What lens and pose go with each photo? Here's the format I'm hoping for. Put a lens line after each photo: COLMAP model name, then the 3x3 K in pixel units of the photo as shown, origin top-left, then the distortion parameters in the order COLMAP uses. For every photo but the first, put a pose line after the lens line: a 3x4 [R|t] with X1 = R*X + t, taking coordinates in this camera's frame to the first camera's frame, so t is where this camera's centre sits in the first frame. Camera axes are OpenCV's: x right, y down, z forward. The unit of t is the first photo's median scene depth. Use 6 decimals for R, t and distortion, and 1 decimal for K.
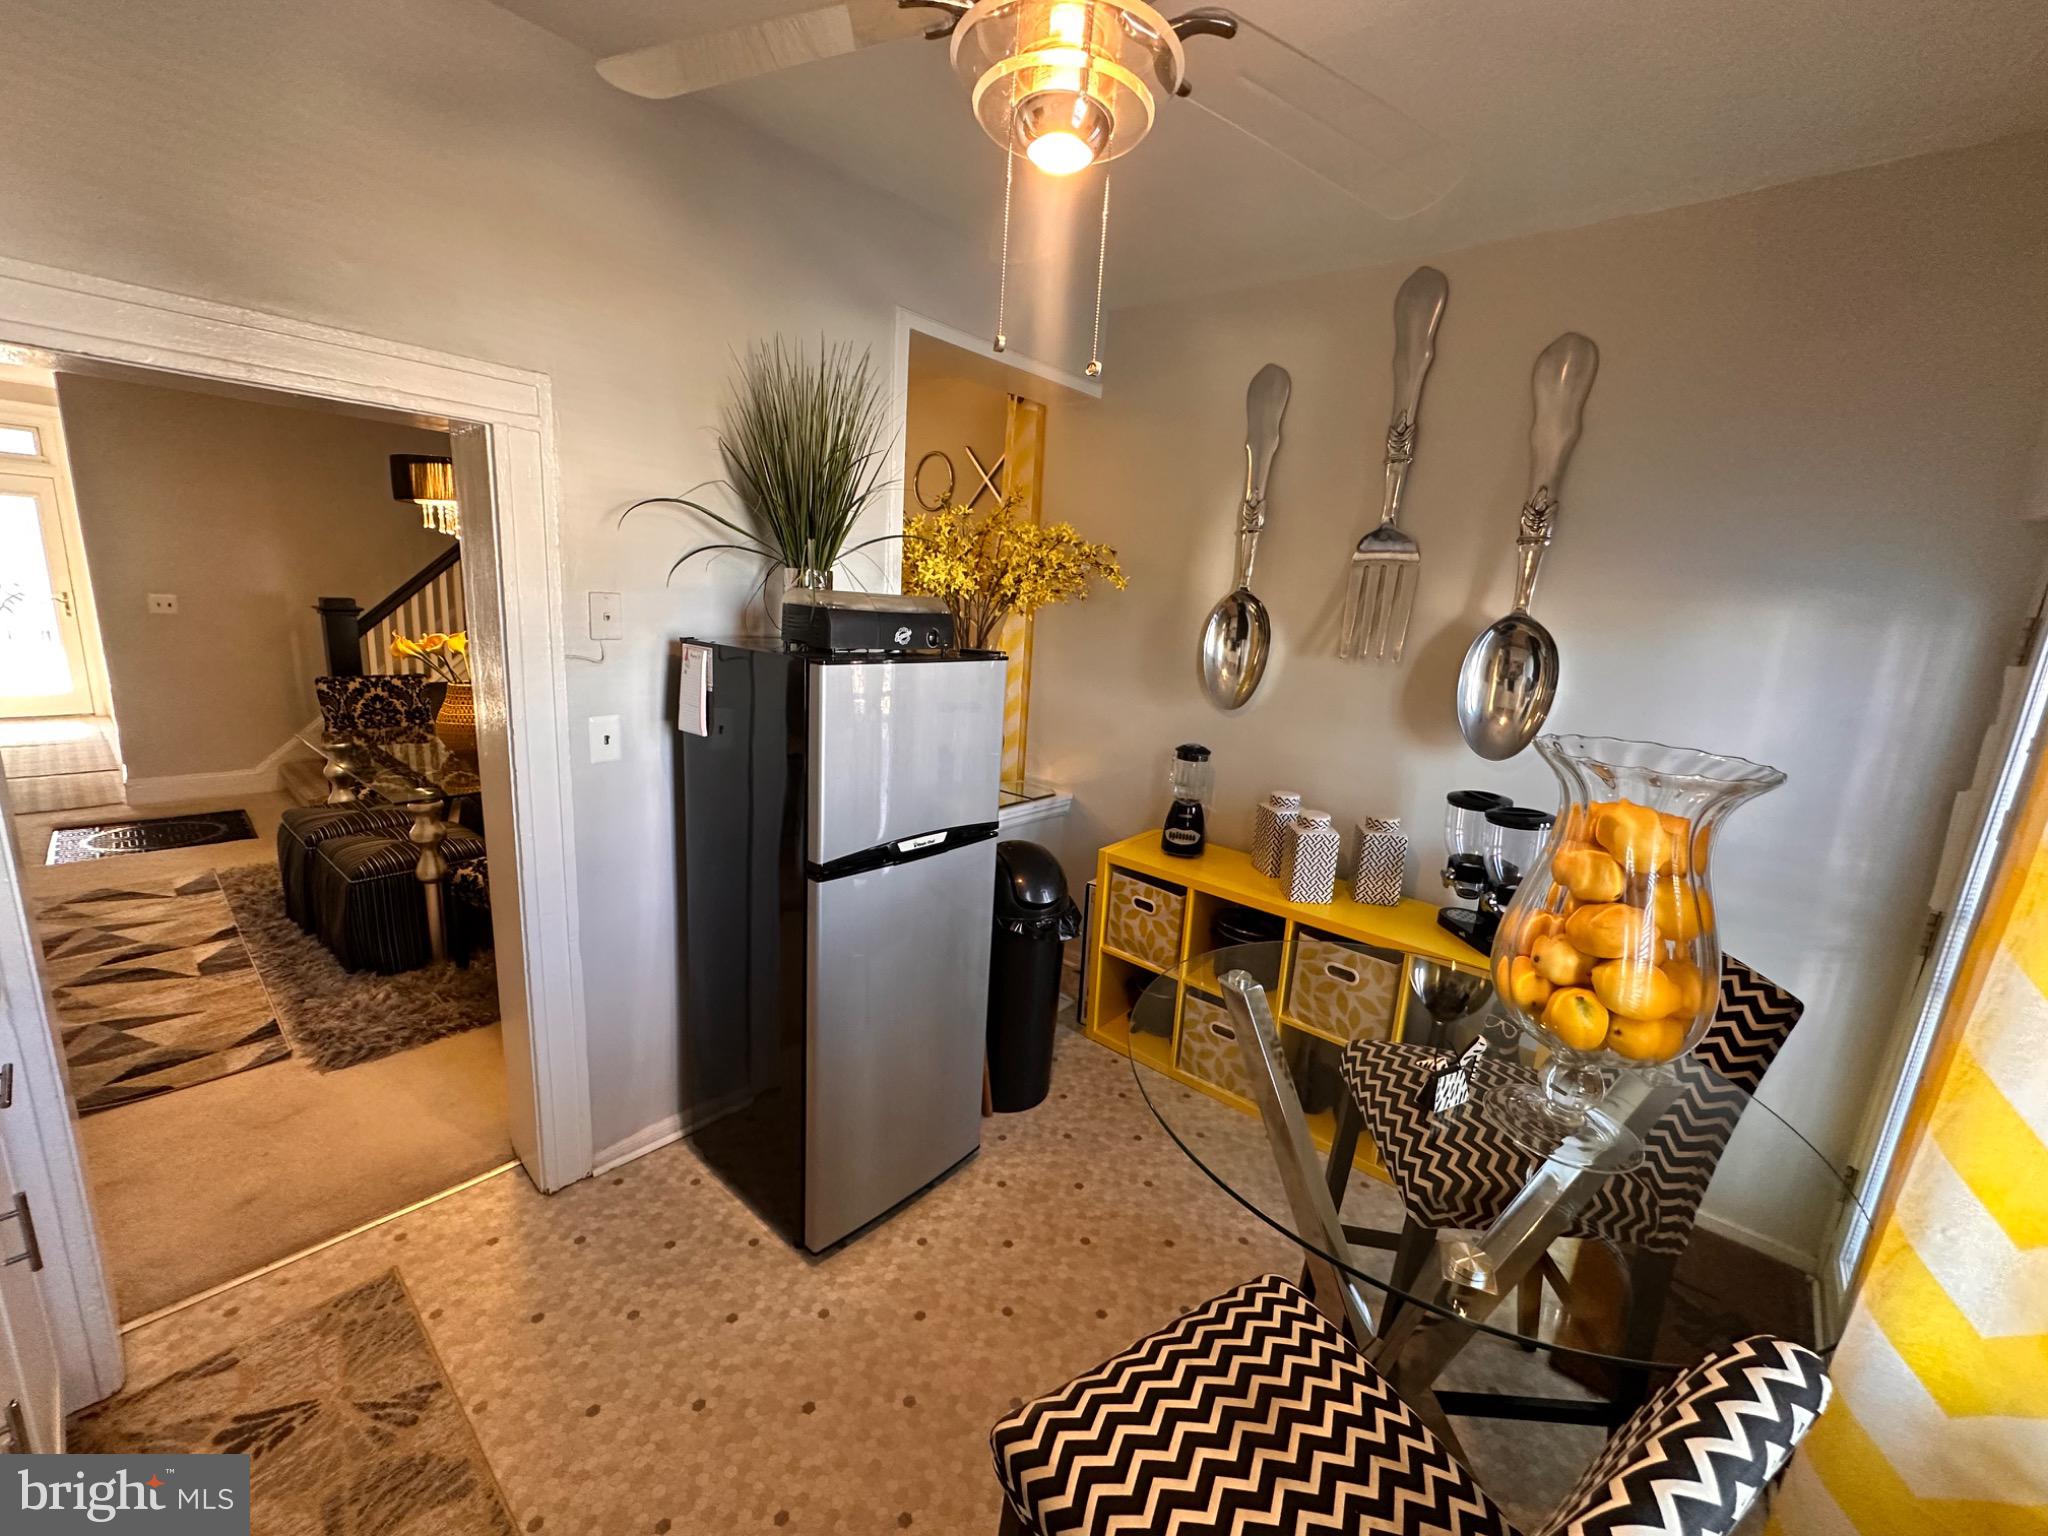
lens RADIAL K [[816.5, 0, 1026.9], [0, 816.5, 760.5], [0, 0, 1]] dist [-0.000813, 0.000388]
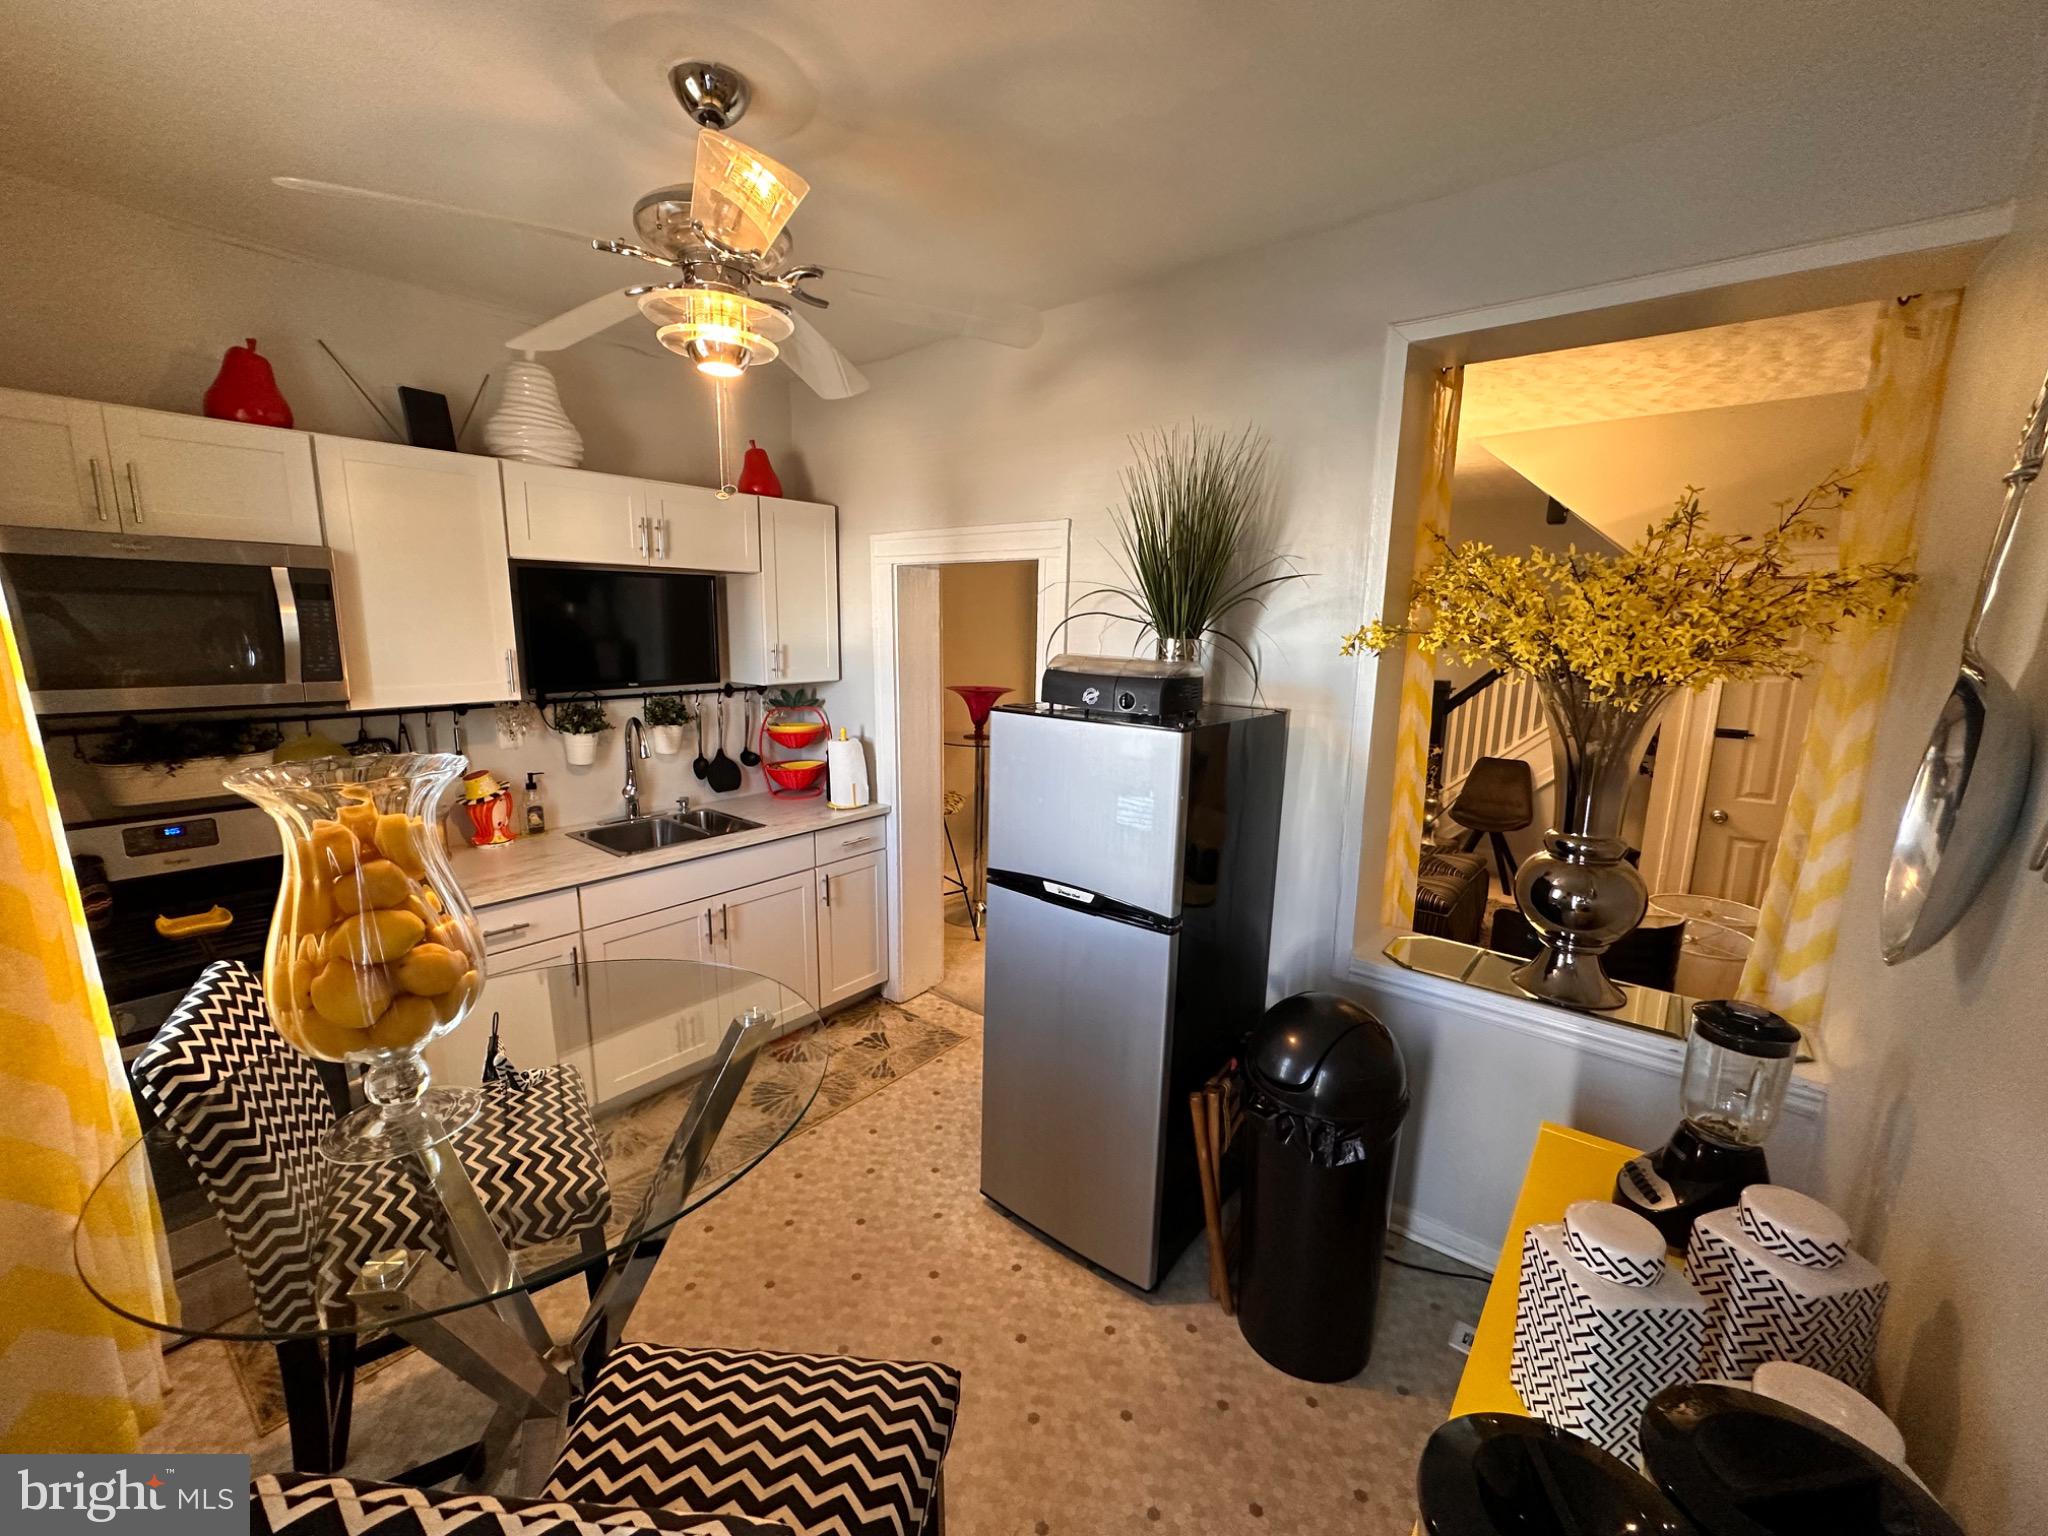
lens RADIAL K [[816.5, 0, 1026.9], [0, 816.5, 760.5], [0, 0, 1]] dist [-0.000813, 0.000388]
pose [[0.041860, 0.110262, -0.993021, 0.833239], [-0.226939, 0.968963, 0.098024, -0.143836], [0.973009, 0.221252, 0.065584, 0.798262]]
